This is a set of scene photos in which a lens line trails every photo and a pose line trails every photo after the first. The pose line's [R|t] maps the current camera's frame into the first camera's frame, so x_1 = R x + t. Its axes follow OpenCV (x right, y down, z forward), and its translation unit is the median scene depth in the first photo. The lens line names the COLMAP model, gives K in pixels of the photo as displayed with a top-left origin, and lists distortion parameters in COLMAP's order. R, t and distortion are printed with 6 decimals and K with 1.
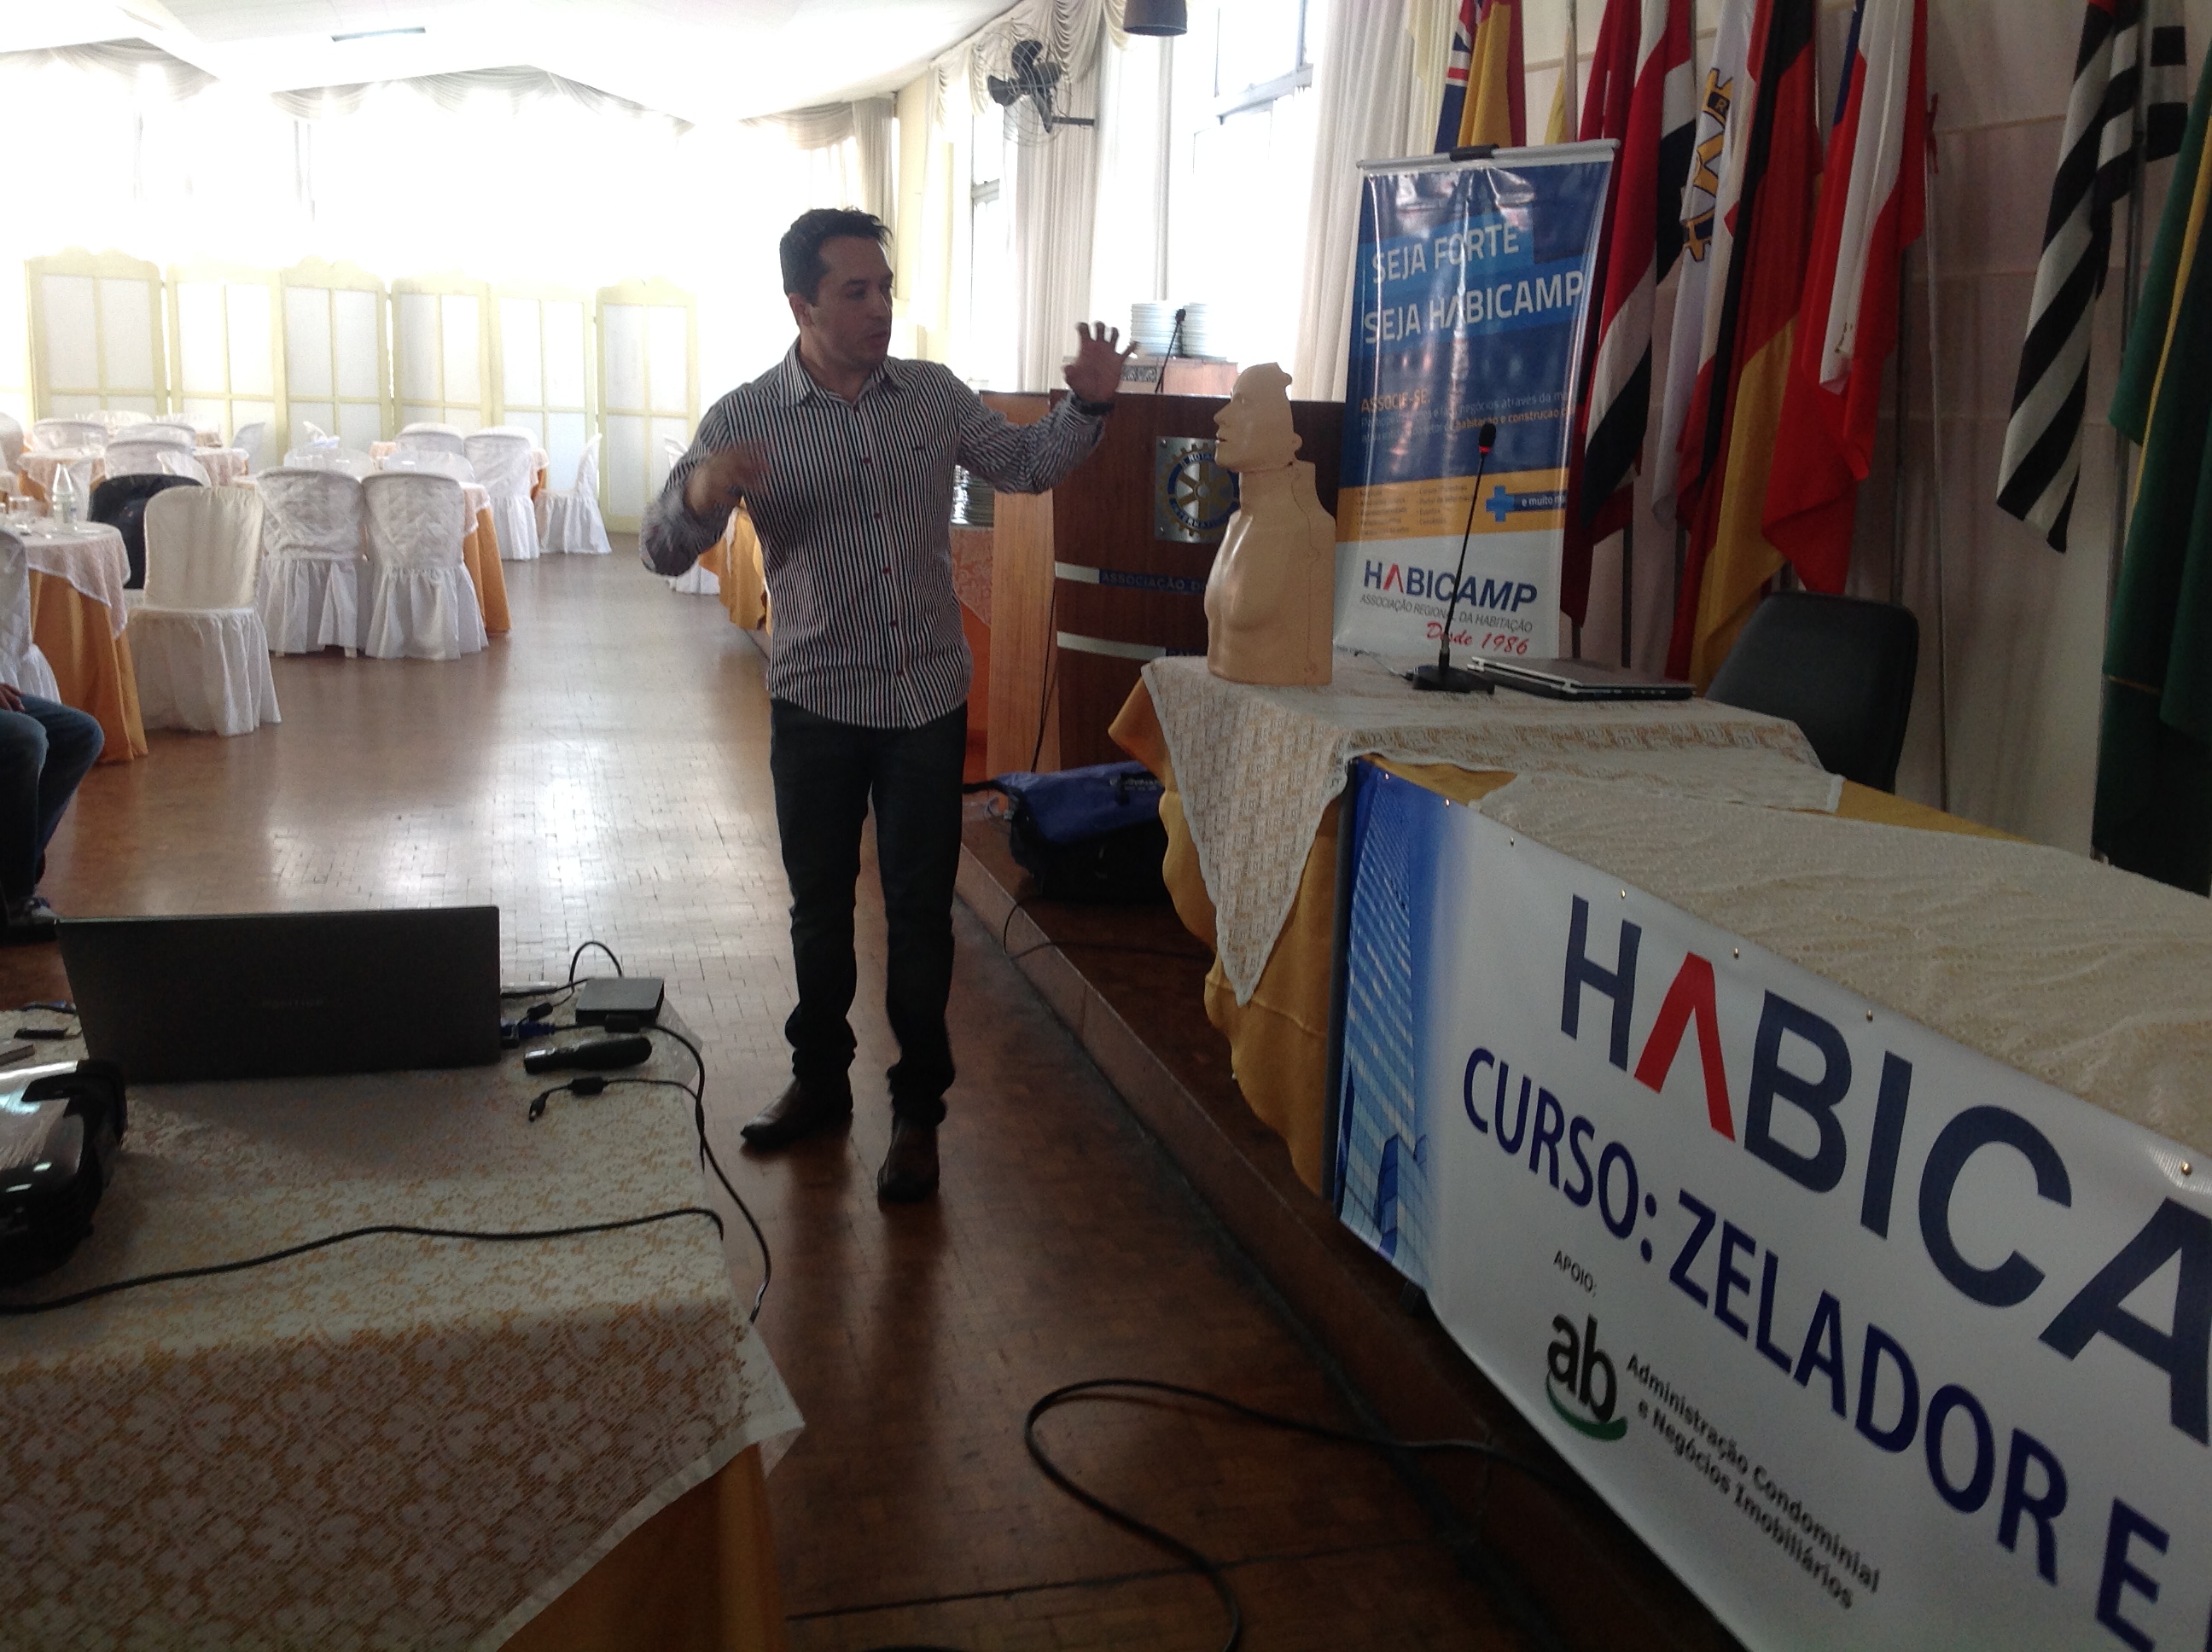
lens RADIAL K [[2065.6, 0, 1106.0], [0, 2065.6, 826.0], [0, 0, 1]] dist [0.112428, -0.257855]
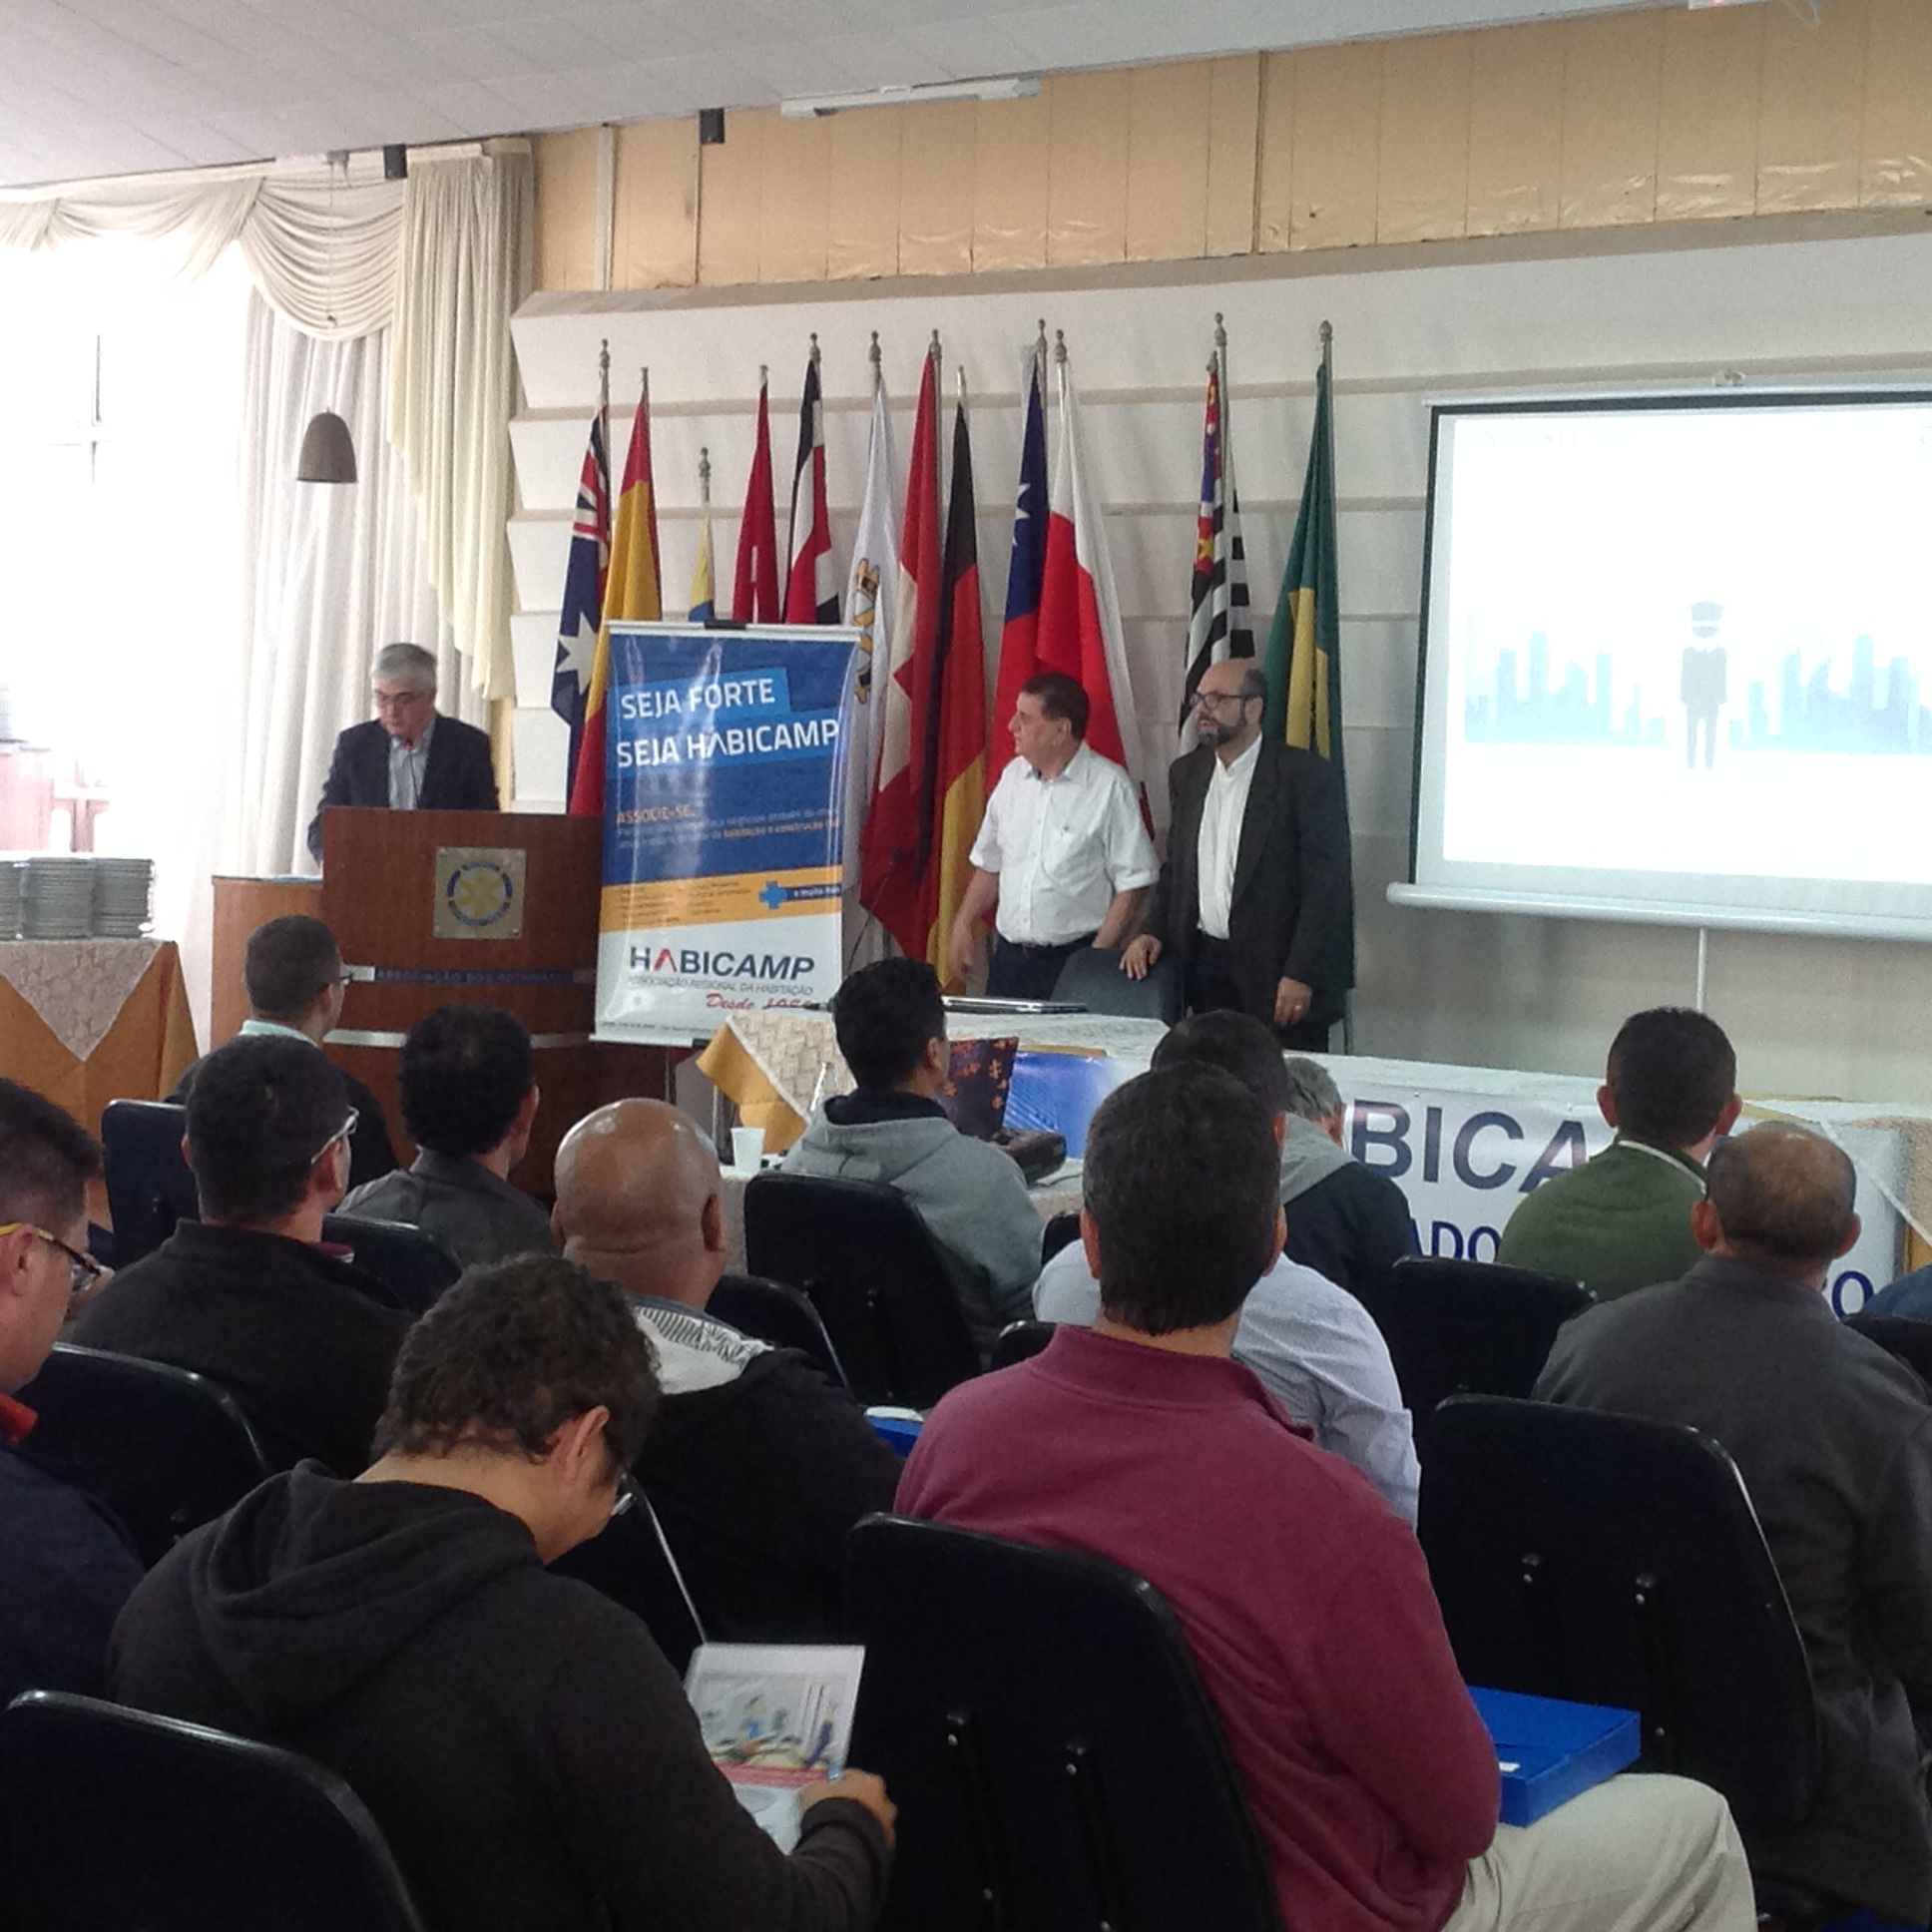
lens RADIAL K [[3896.6, 0, 966.0], [0, 3896.6, 966.0], [0, 0, 1]] dist [0.043671, 0.134083]
pose [[0.815466, -0.048586, 0.576762, -1.107988], [0.124238, 0.987938, -0.092433, 0.122596], [-0.565314, 0.147031, 0.811666, -0.999063]]
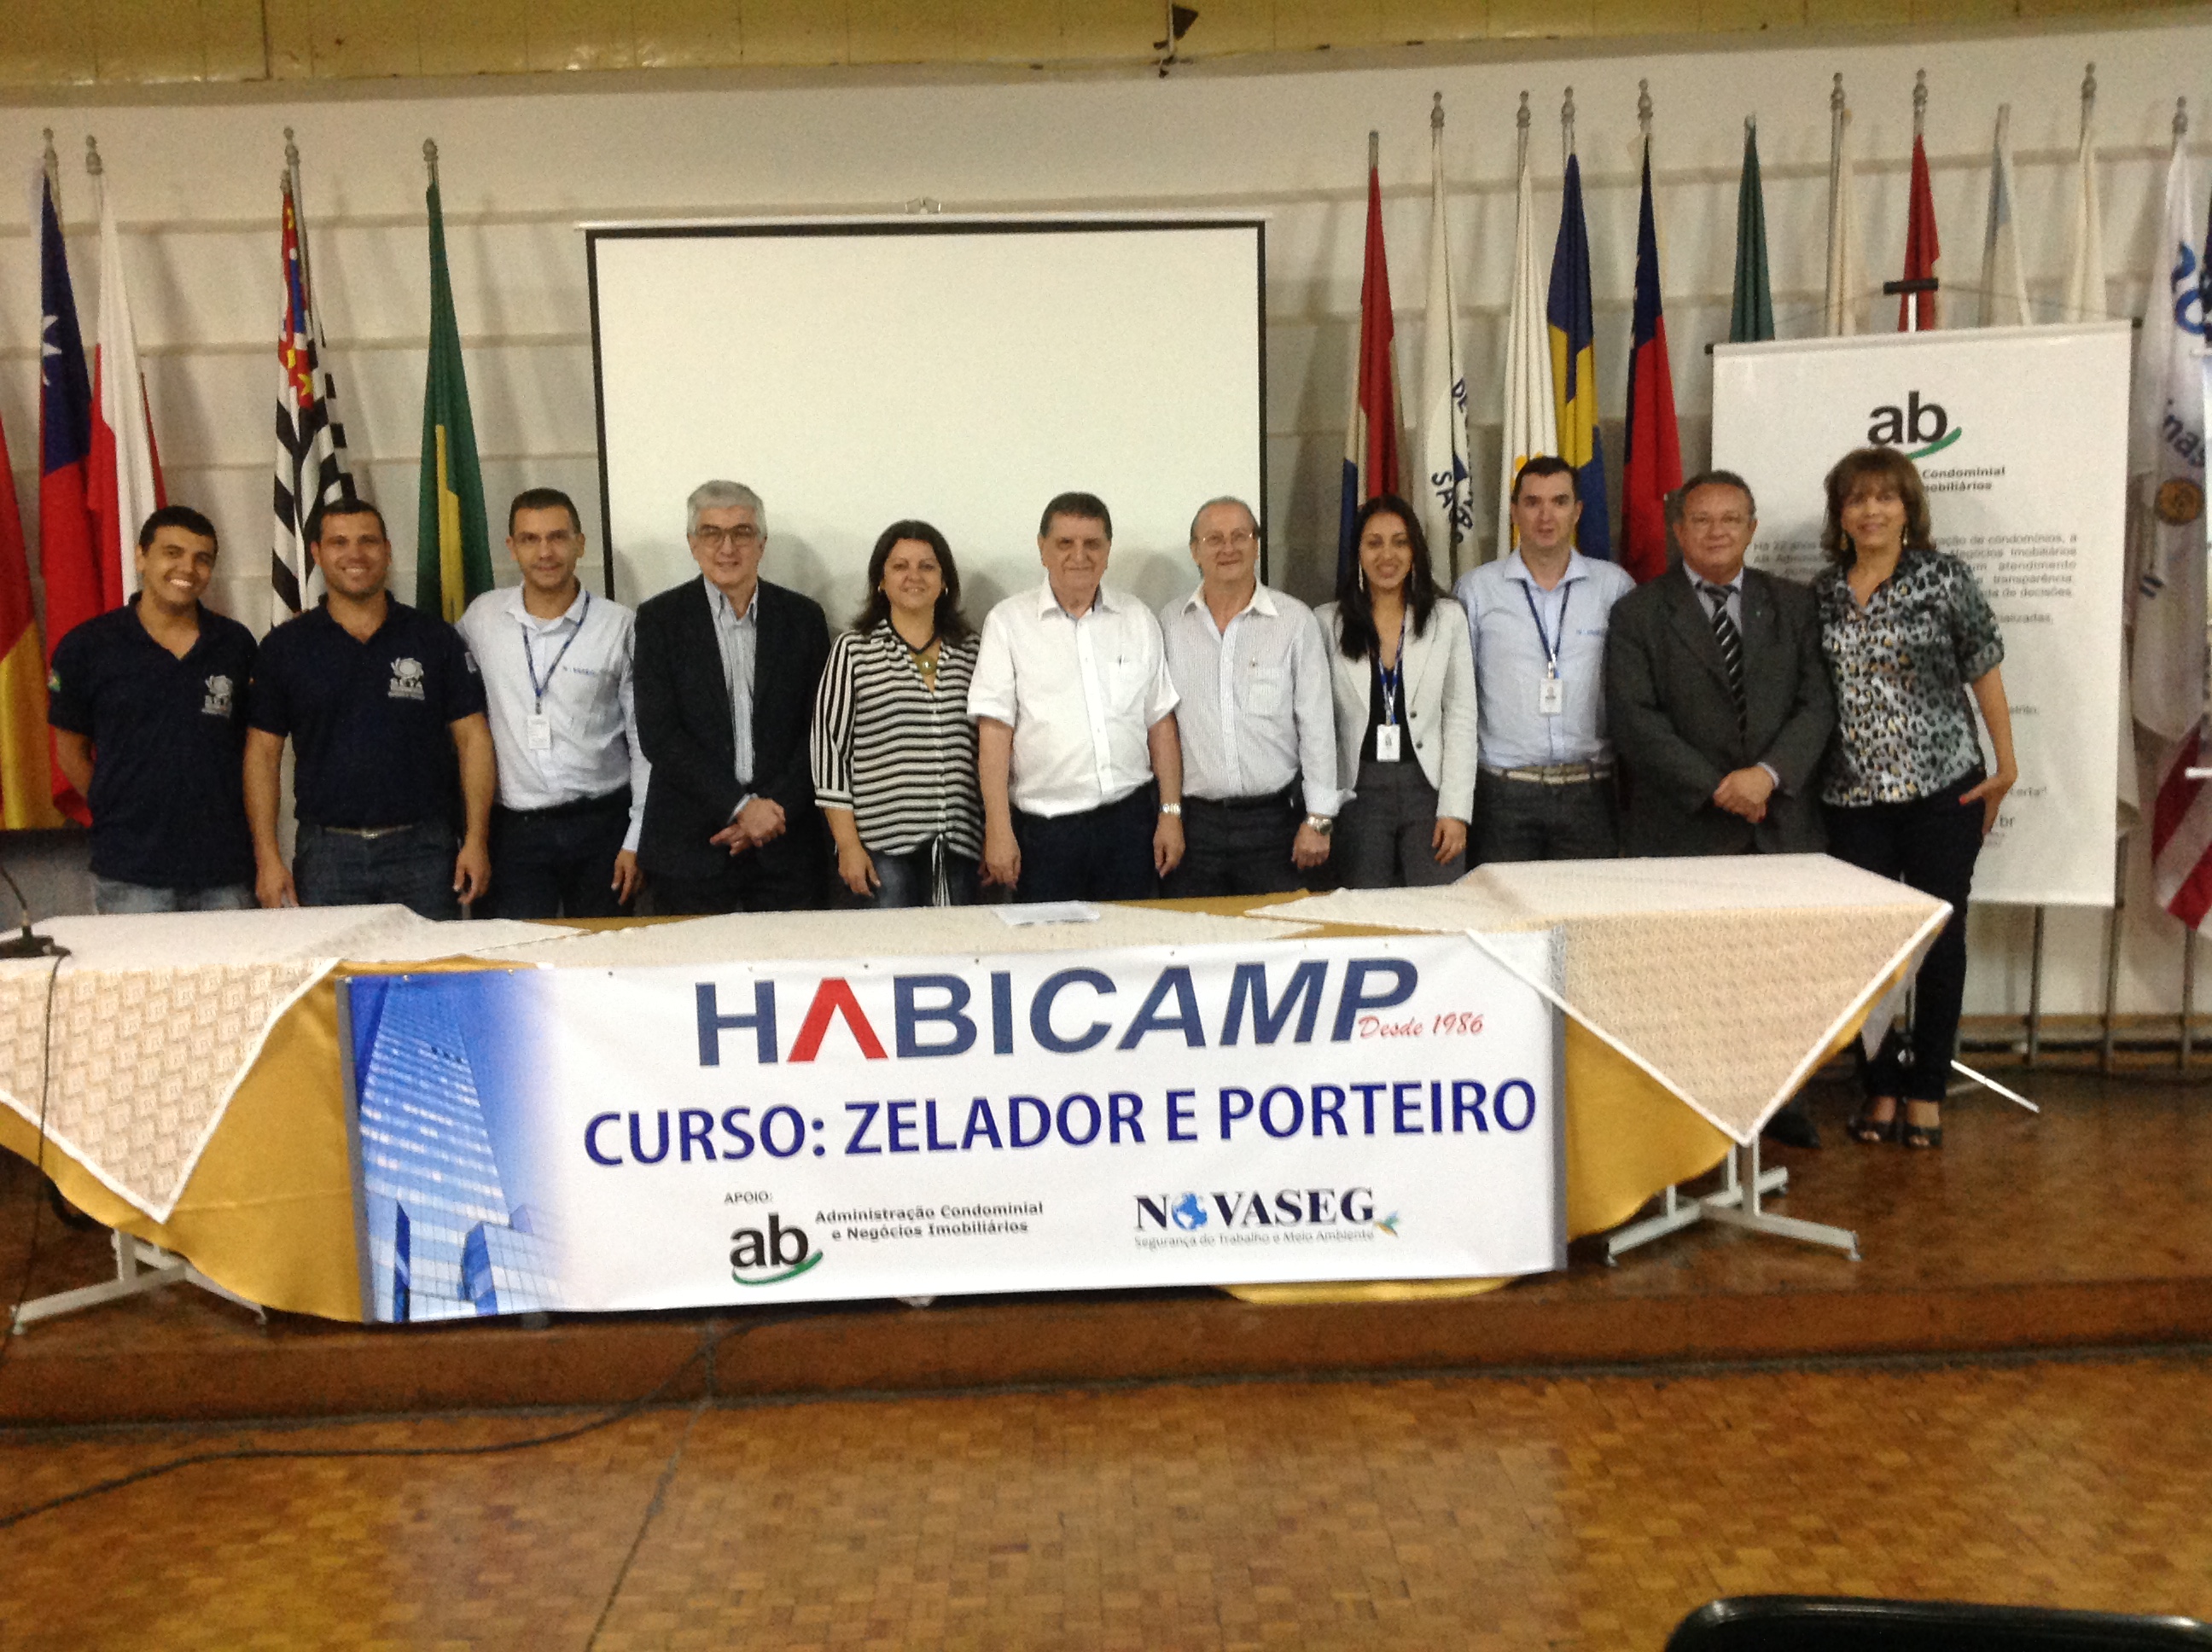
lens RADIAL K [[2086.4, 0, 1061.4], [0, 2086.4, 826.0], [0, 0, 1]] dist [0.108862, -0.205524]
pose [[0.248522, -0.149008, 0.957096, -0.684802], [0.244268, 0.965803, 0.086936, -0.086694], [-0.937321, 0.212183, 0.276421, 0.118771]]
